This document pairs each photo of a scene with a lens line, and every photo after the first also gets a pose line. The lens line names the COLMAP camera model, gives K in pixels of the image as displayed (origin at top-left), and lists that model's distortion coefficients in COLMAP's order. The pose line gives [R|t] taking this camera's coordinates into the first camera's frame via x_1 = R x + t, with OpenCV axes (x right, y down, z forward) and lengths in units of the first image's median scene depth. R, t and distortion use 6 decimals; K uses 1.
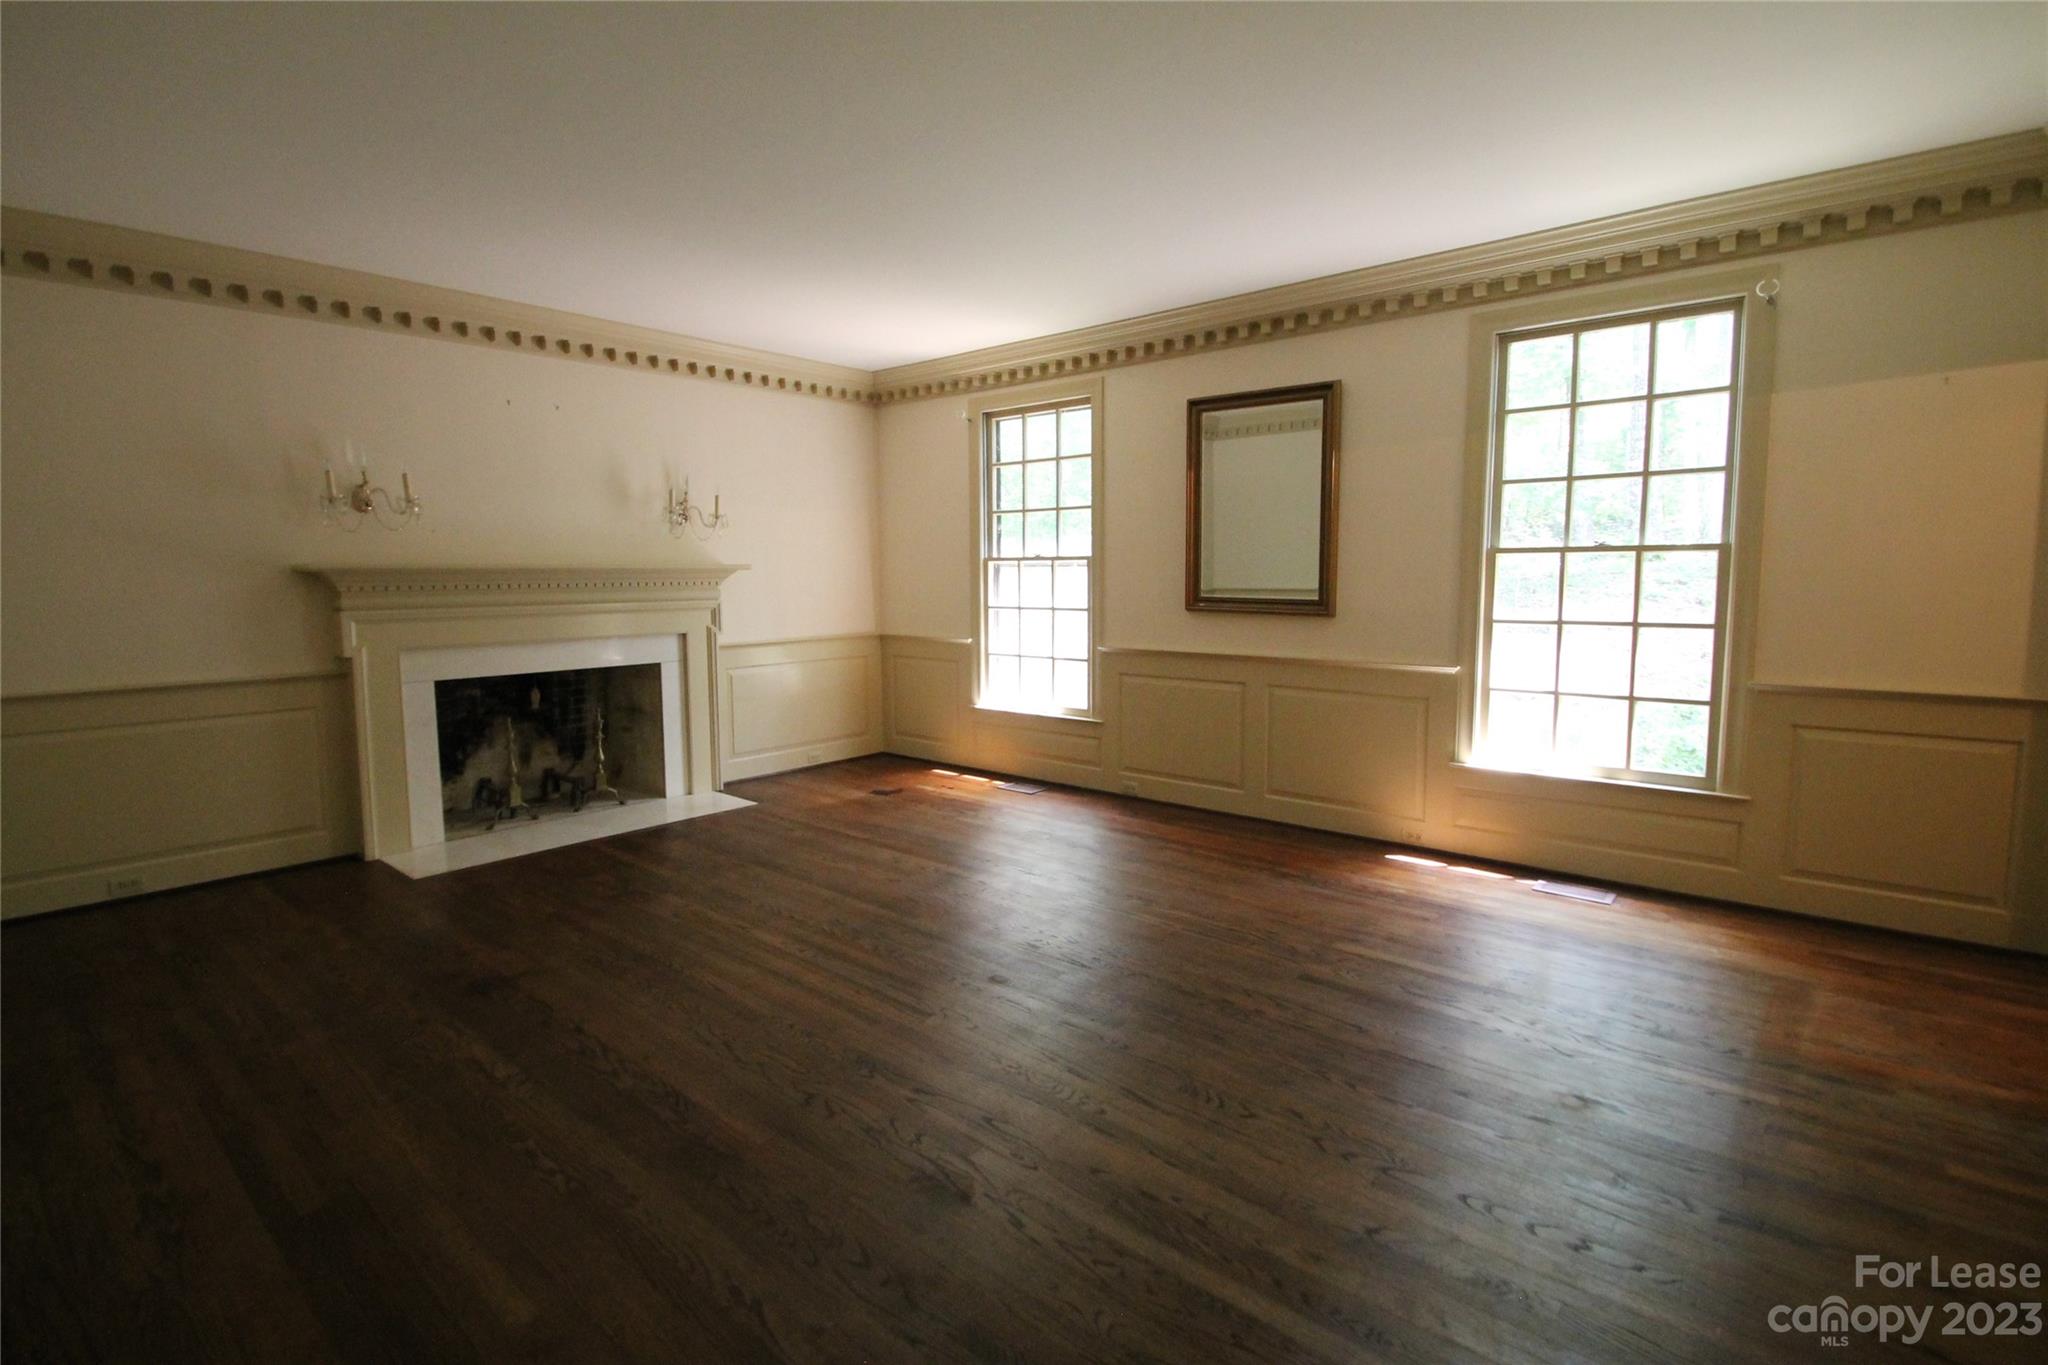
lens RADIAL K [[964.0, 0, 1011.9], [0, 964.0, 657.9], [0, 0, 1]] dist [0.008085, -0.011261]
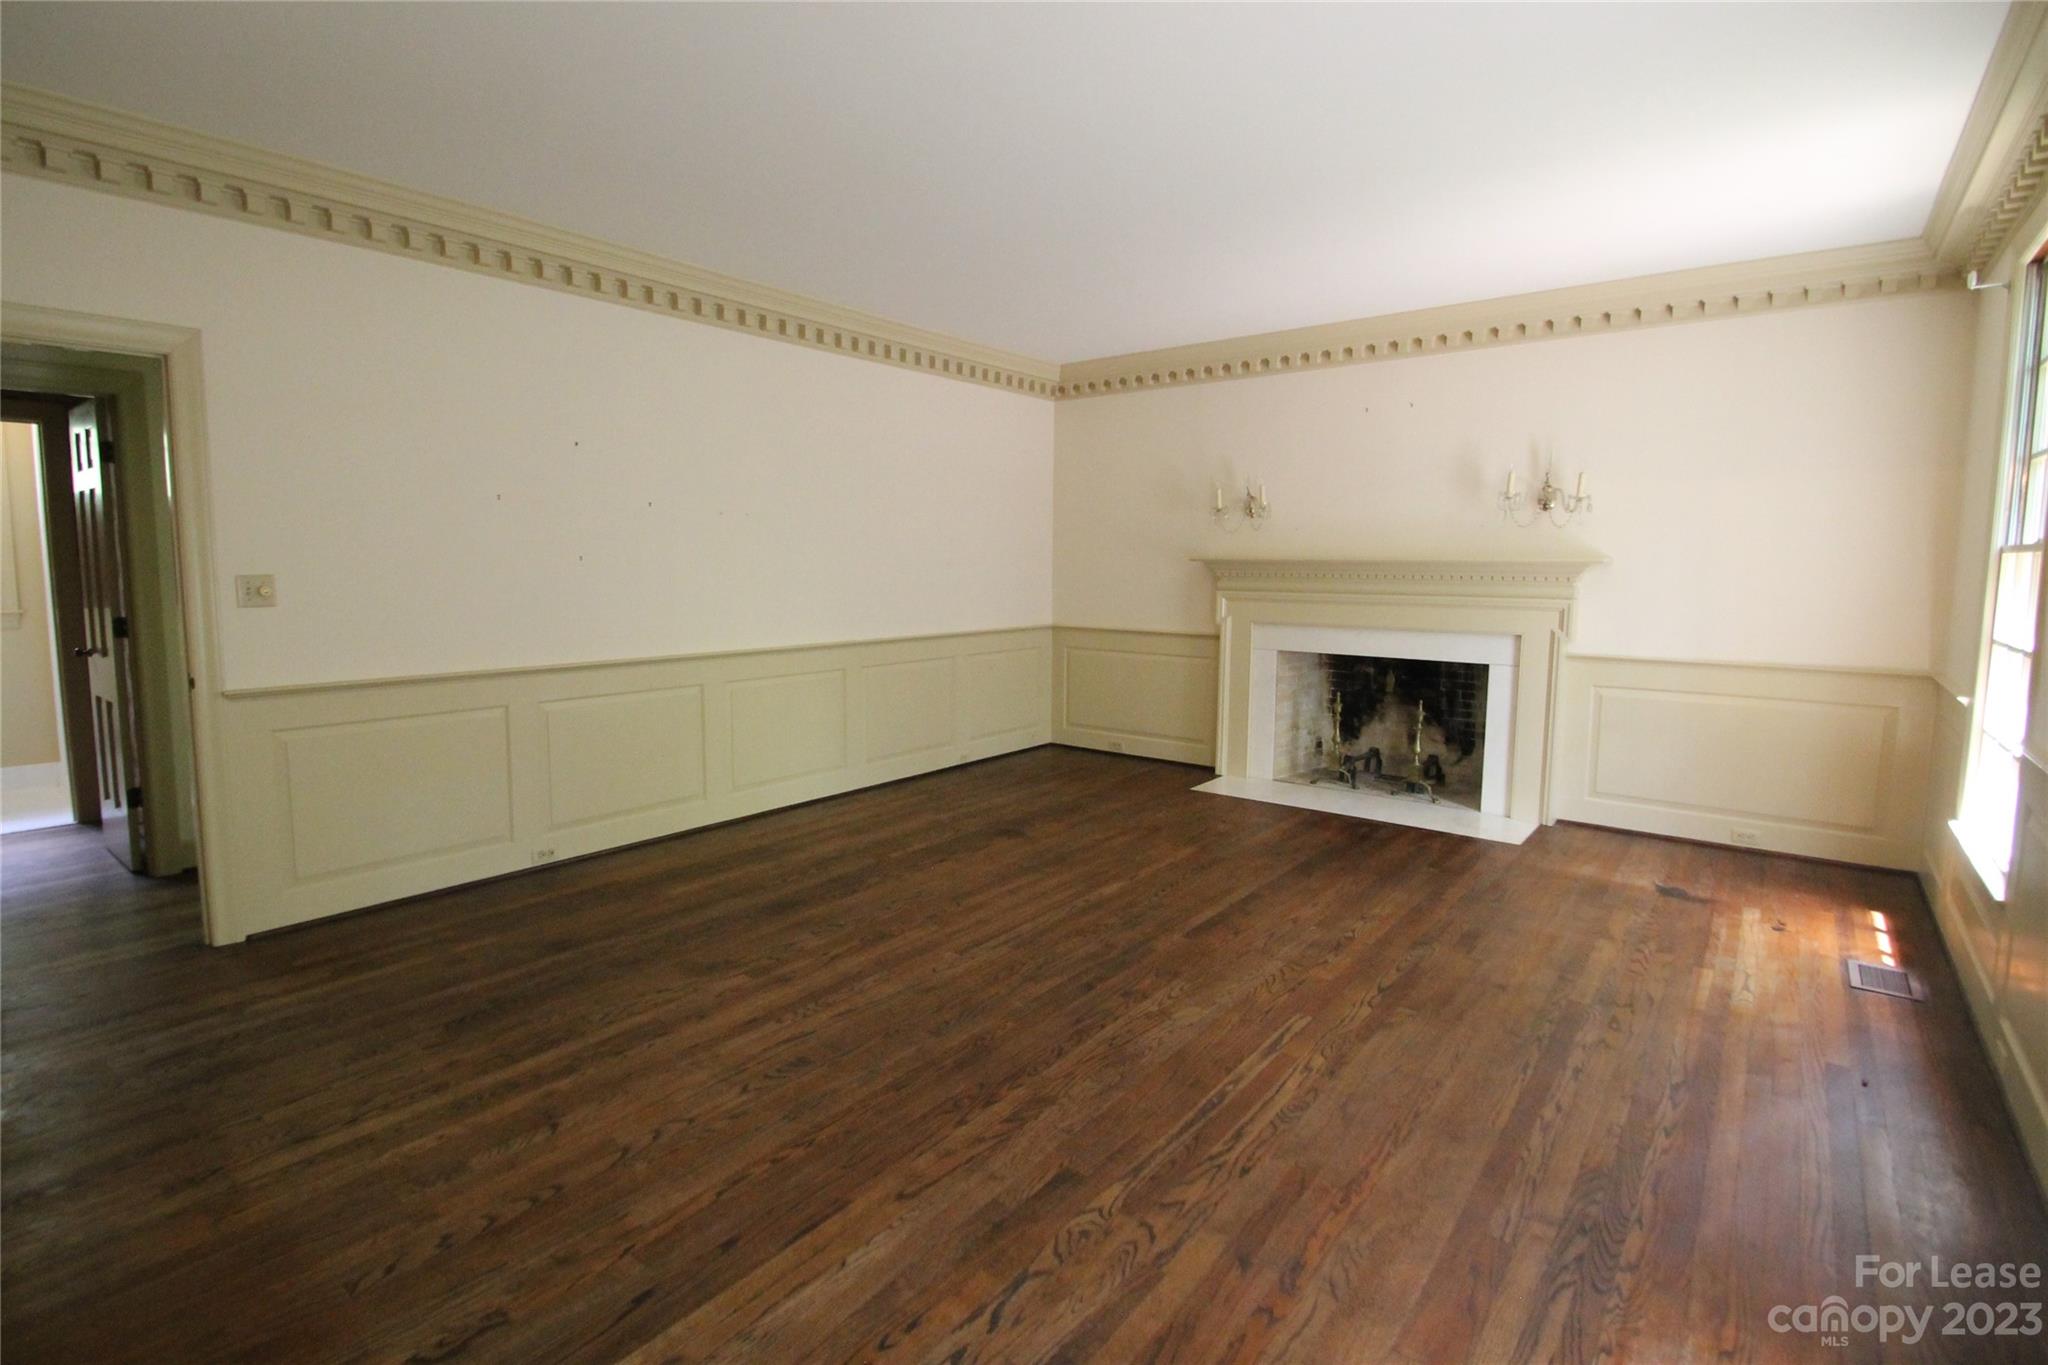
lens RADIAL K [[964.0, 0, 1011.9], [0, 964.0, 657.9], [0, 0, 1]] dist [0.008085, -0.011261]
pose [[0.038464, 0.106686, -0.993548, 0.550672], [-0.096427, 0.990040, 0.102577, -0.053663], [0.994597, 0.091859, 0.048369, 0.528299]]
